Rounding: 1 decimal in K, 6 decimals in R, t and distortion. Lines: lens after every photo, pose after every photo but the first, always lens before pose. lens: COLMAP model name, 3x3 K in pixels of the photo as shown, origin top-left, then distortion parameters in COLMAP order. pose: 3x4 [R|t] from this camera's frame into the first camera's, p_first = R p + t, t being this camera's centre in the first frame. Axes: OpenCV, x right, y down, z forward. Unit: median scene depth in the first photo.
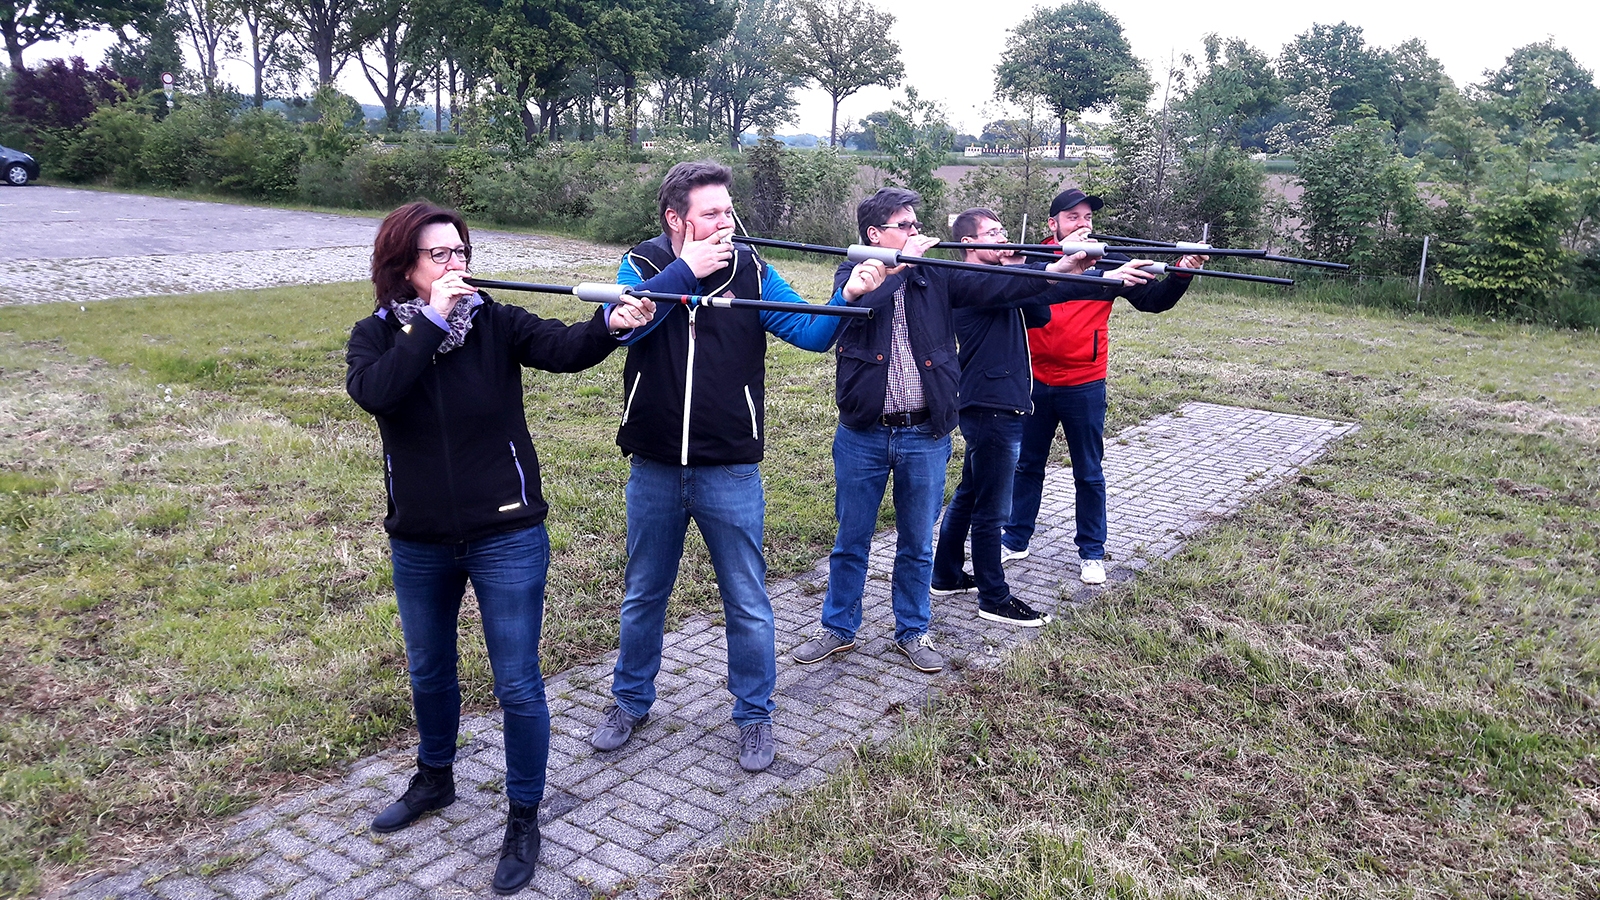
lens RADIAL K [[1277.3, 0, 733.9], [0, 1277.3, 399.7], [0, 0, 1]] dist [0.030734, -0.011802]
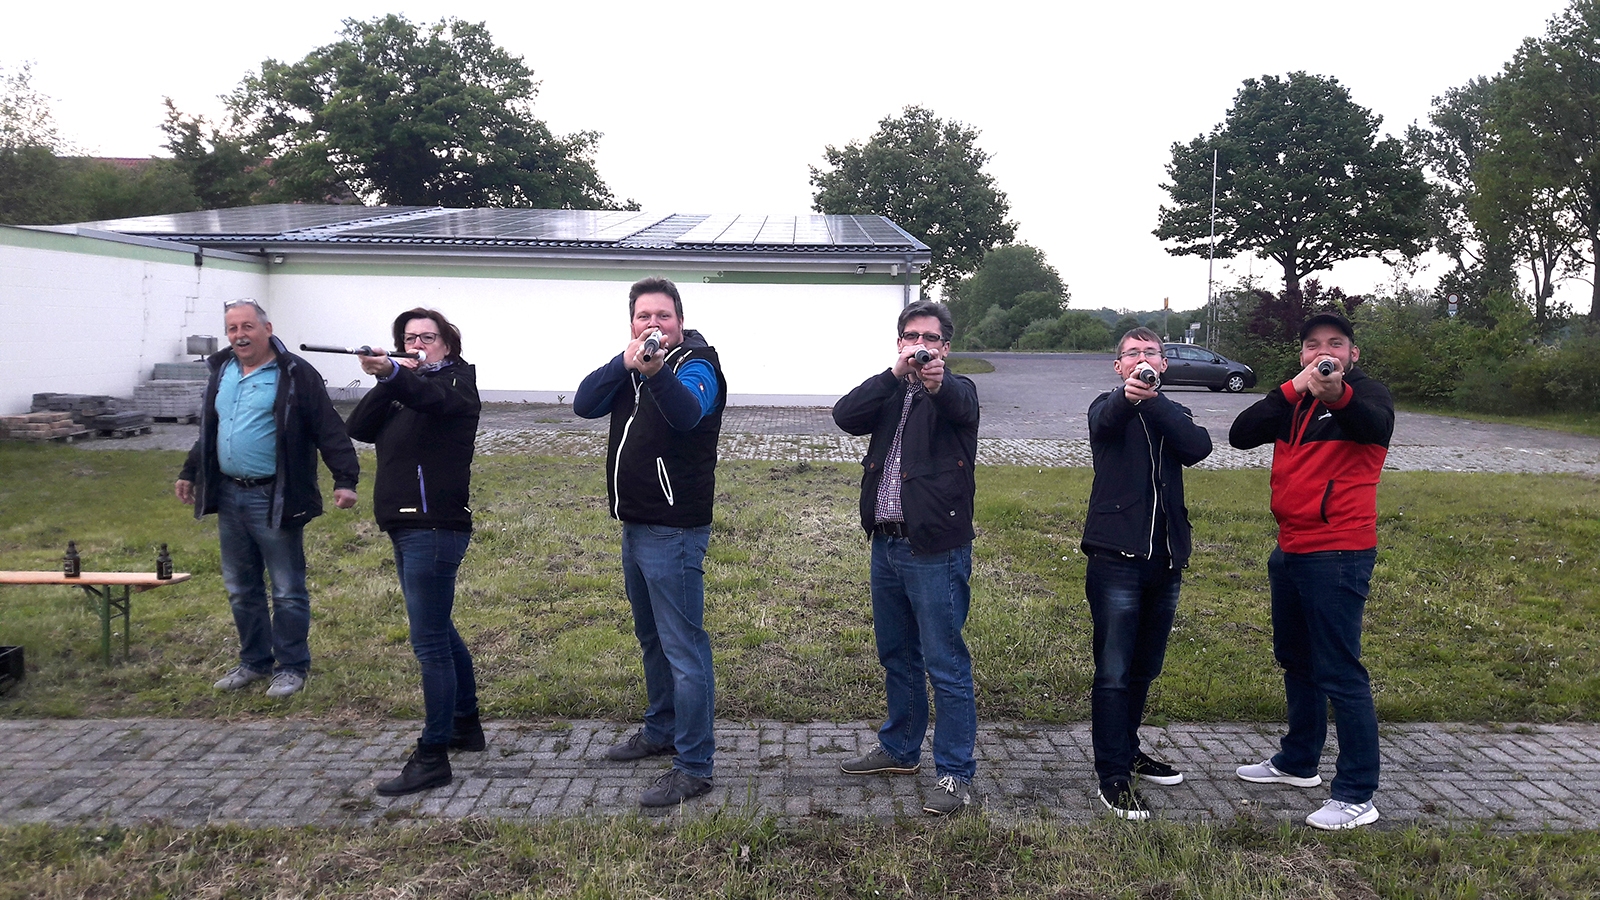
lens RADIAL K [[1280.5, 0, 896.7], [0, 1280.5, 448.6], [0, 0, 1]] dist [0.094713, -0.222833]
pose [[0.614228, 0.041779, -0.788022, 0.294732], [-0.150467, 0.986477, -0.064982, 0.006722], [0.774650, 0.158485, 0.612208, 0.120932]]
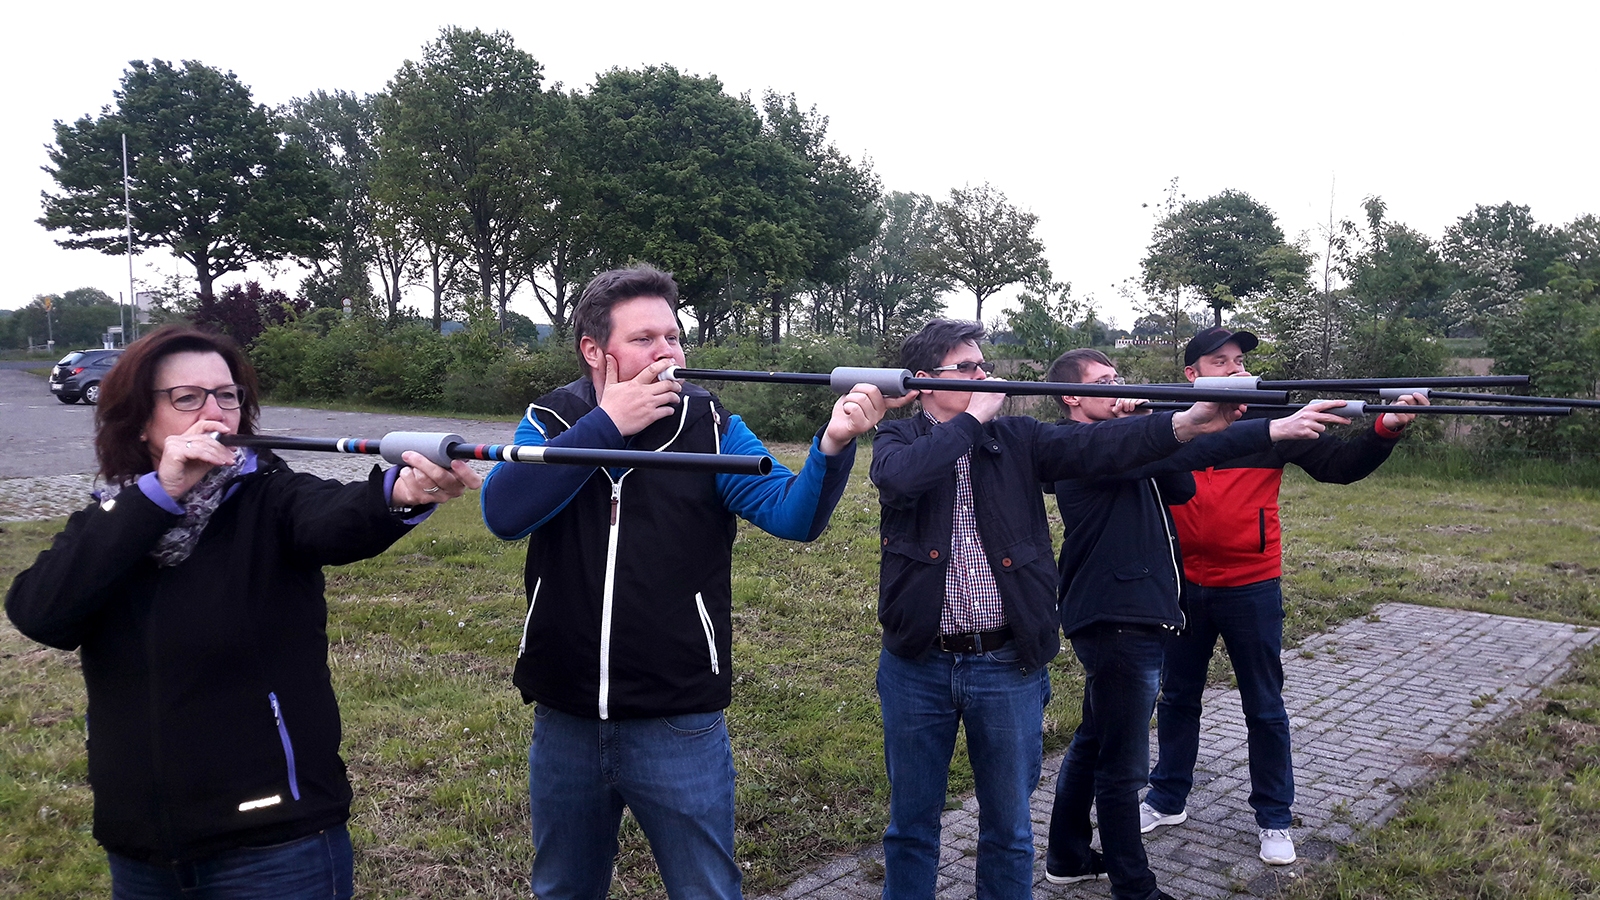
lens RADIAL K [[1230.2, 0, 745.9], [0, 1230.2, 447.7], [0, 0, 1]] dist [0.087398, -0.169094]
pose [[0.992711, -0.022983, -0.118307, 0.027541], [0.008524, 0.992579, -0.121301, -0.002518], [0.120217, 0.119409, 0.985540, 0.095748]]
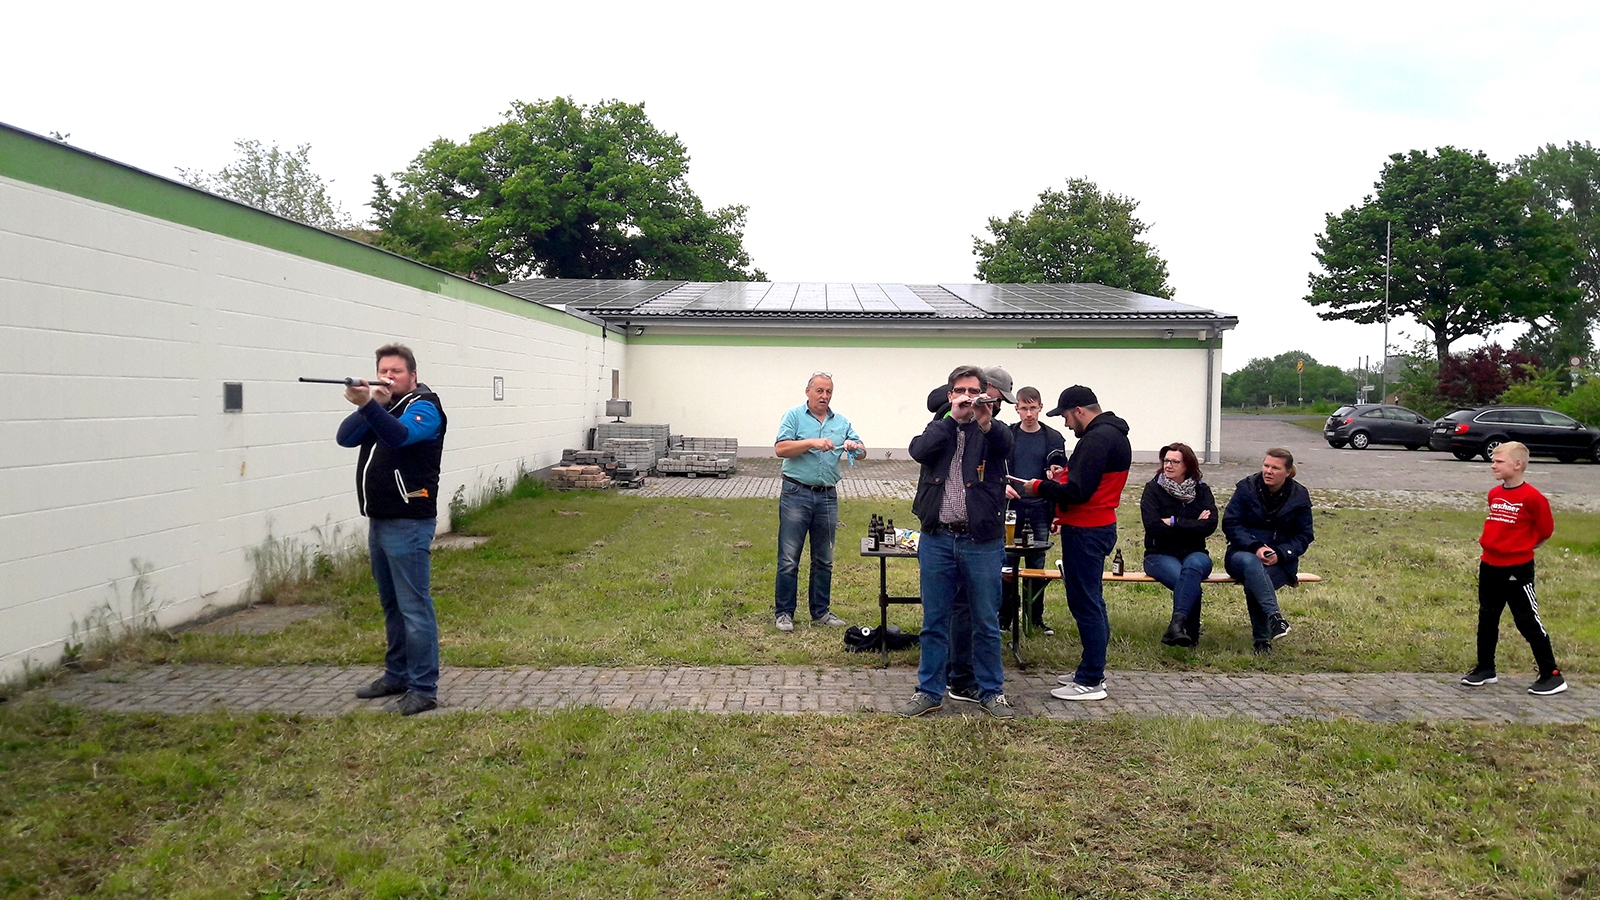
lens RADIAL K [[1304.2, 0, 800.3], [0, 1304.2, 488.8], [0, 0, 1]] dist [-0.005075, -0.014684]
pose [[0.591720, 0.026707, -0.805701, 0.141412], [-0.151709, 0.985283, -0.078757, 0.102409], [0.791740, 0.168834, 0.587063, -0.341326]]
